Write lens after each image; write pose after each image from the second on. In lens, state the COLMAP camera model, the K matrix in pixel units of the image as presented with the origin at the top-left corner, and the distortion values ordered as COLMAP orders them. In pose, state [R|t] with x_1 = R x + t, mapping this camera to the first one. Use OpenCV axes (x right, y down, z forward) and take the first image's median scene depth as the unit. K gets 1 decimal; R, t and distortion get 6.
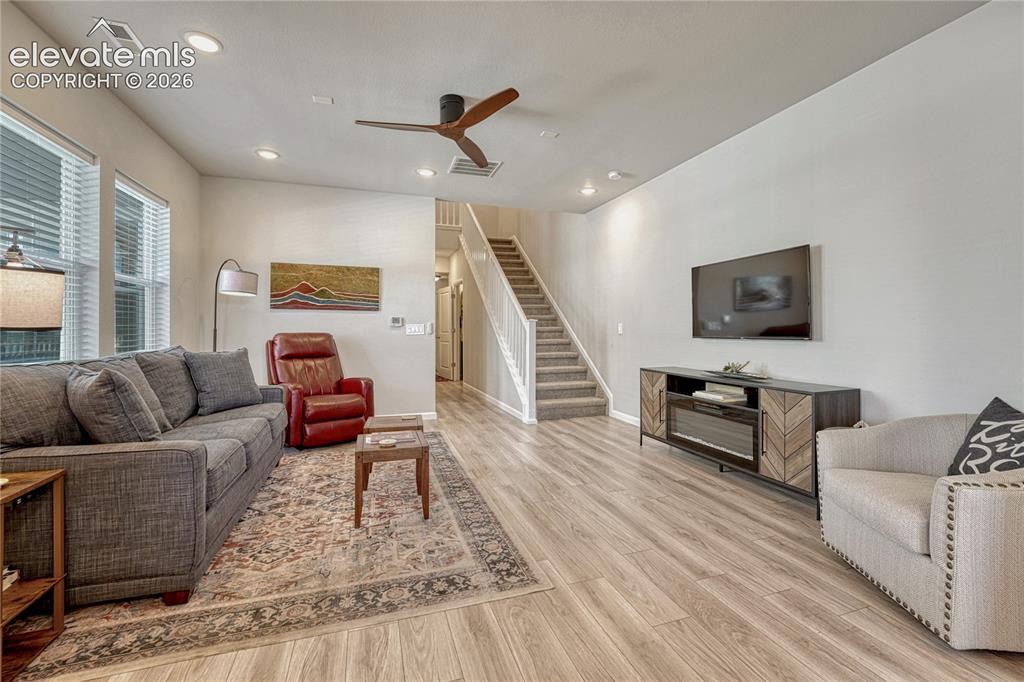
lens RADIAL K [[425.3, 0, 506.3], [0, 425.3, 328.0], [0, 0, 1]] dist [-0.010315, 0.001342]
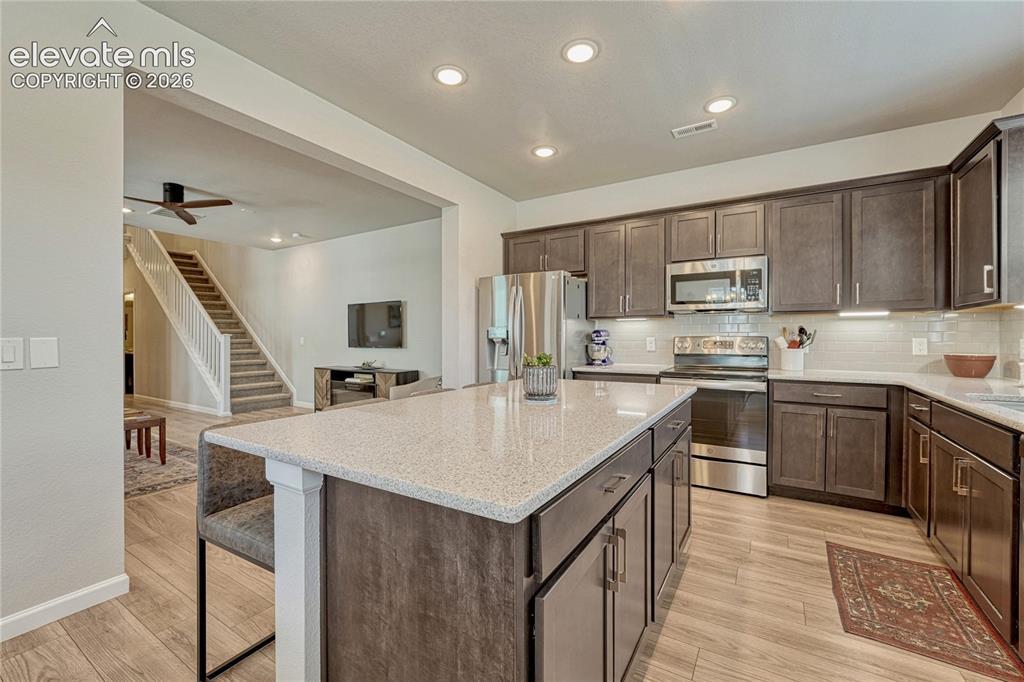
lens RADIAL K [[425.3, 0, 512.1], [0, 425.3, 339.7], [0, 0, 1]] dist [-0.010315, 0.001342]
pose [[0.761736, -0.000707, 0.647887, -0.110402], [-0.003059, 0.999984, 0.004687, -0.012514], [-0.647880, -0.005552, 0.761722, -0.519783]]
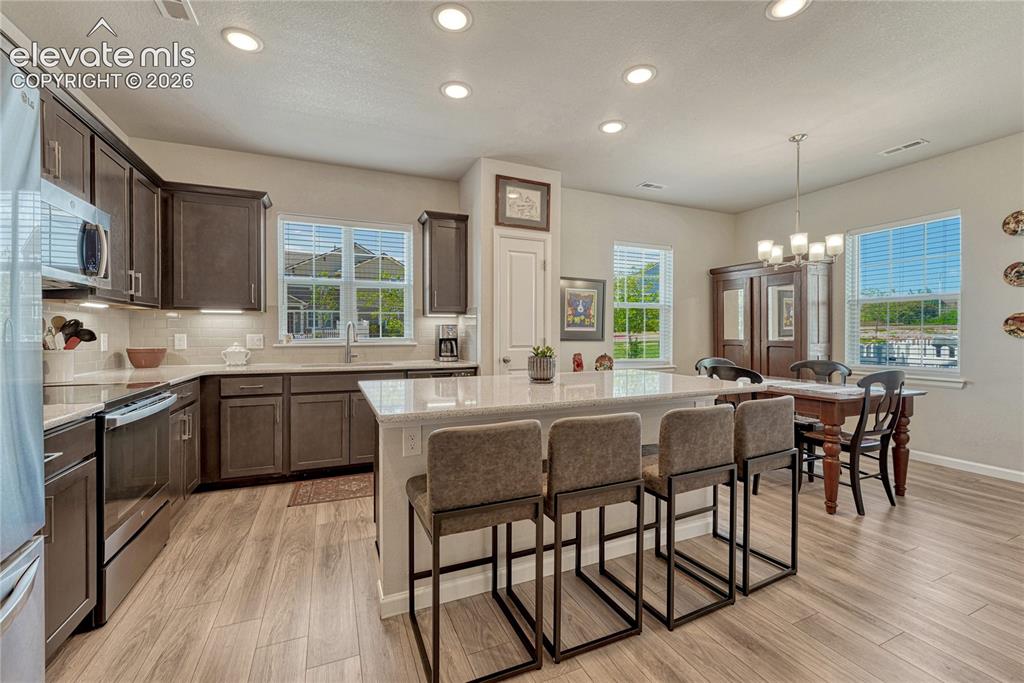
lens RADIAL K [[425.3, 0, 512.6], [0, 425.3, 340.7], [0, 0, 1]] dist [-0.010315, 0.001342]
pose [[-0.995767, 0.005014, -0.091779, 0.246050], [0.003221, 0.999801, 0.019669, -0.014146], [0.091859, 0.019290, -0.995585, 0.255064]]
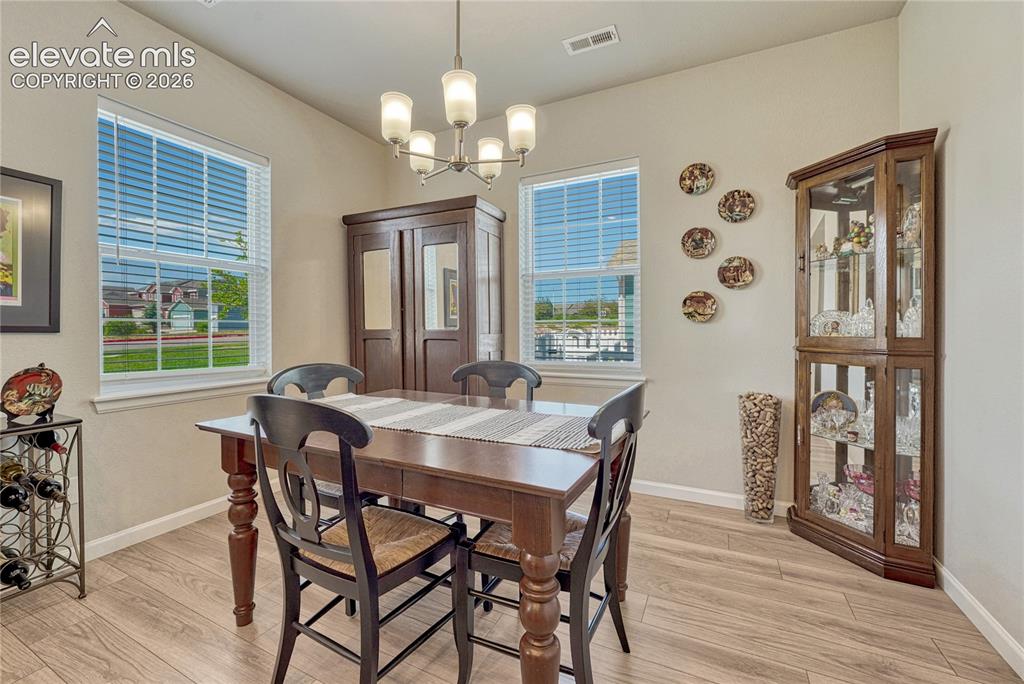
lens RADIAL K [[425.3, 0, 510.8], [0, 425.3, 327.6], [0, 0, 1]] dist [-0.010315, 0.001342]
pose [[-0.707873, -0.000359, -0.706340, -0.088003], [0.004258, 0.999980, -0.004776, 0.006480], [0.706327, -0.006389, -0.707857, -0.144439]]
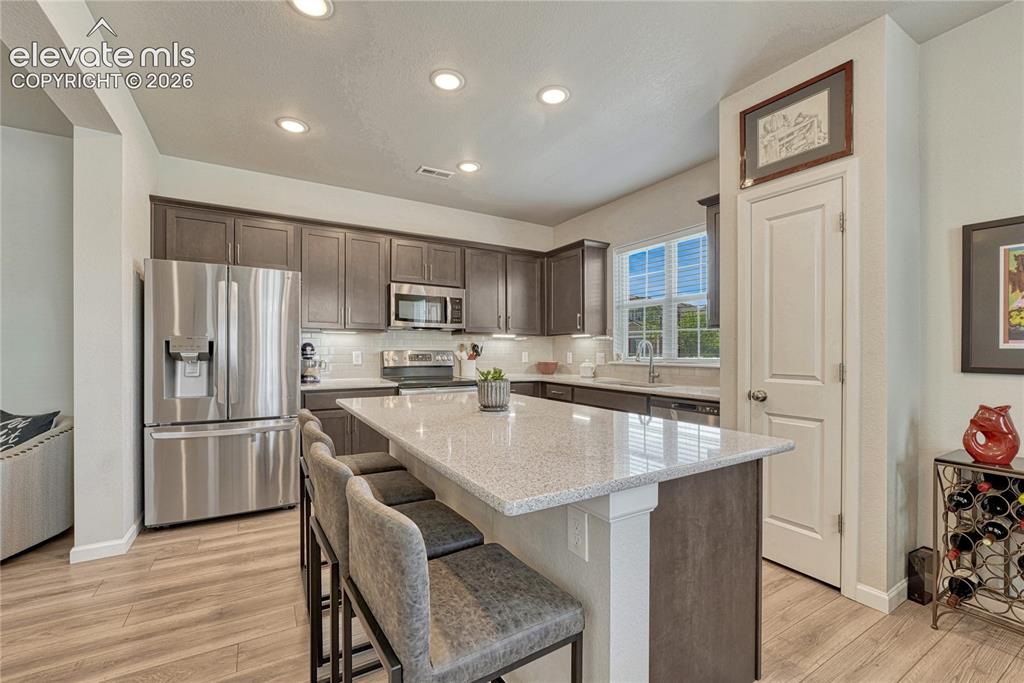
lens RADIAL K [[425.3, 0, 513.7], [0, 425.3, 350.8], [0, 0, 1]] dist [-0.010315, 0.001342]
pose [[-0.222472, 0.003819, 0.974932, -0.249953], [-0.003996, 0.999980, -0.004829, -0.011959], [-0.974931, -0.004970, -0.222452, -0.162019]]
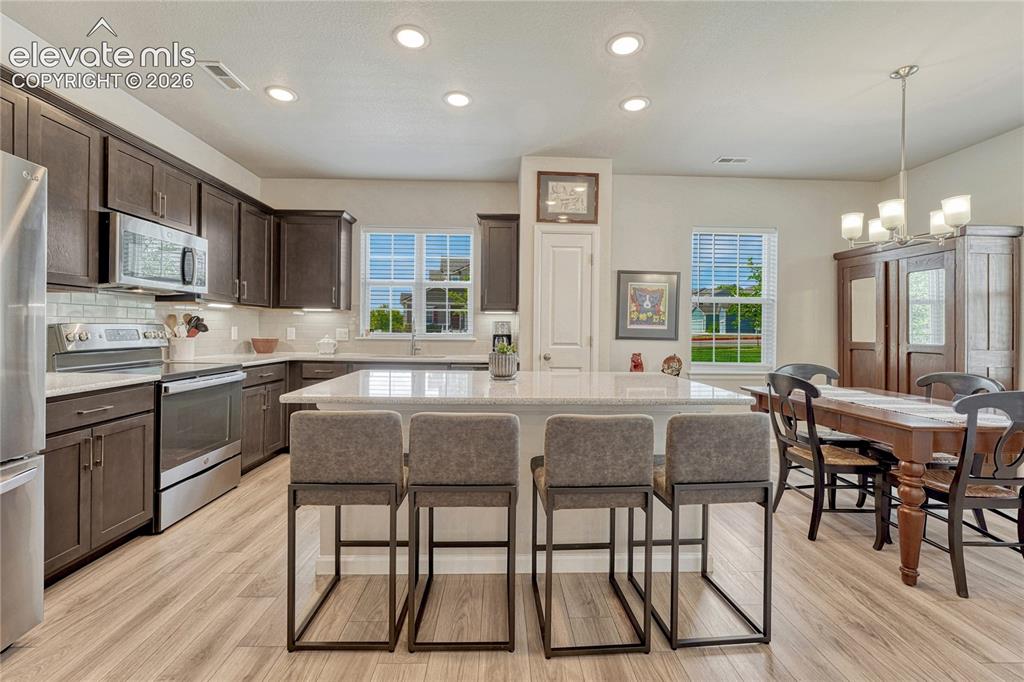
lens RADIAL K [[425.3, 0, 510.9], [0, 425.3, 334.6], [0, 0, 1]] dist [-0.010315, 0.001342]
pose [[-0.958519, -0.011568, 0.284795, 0.017652], [-0.008601, 0.999895, 0.011665, -0.013086], [-0.284900, 0.008732, -0.958518, 0.232367]]
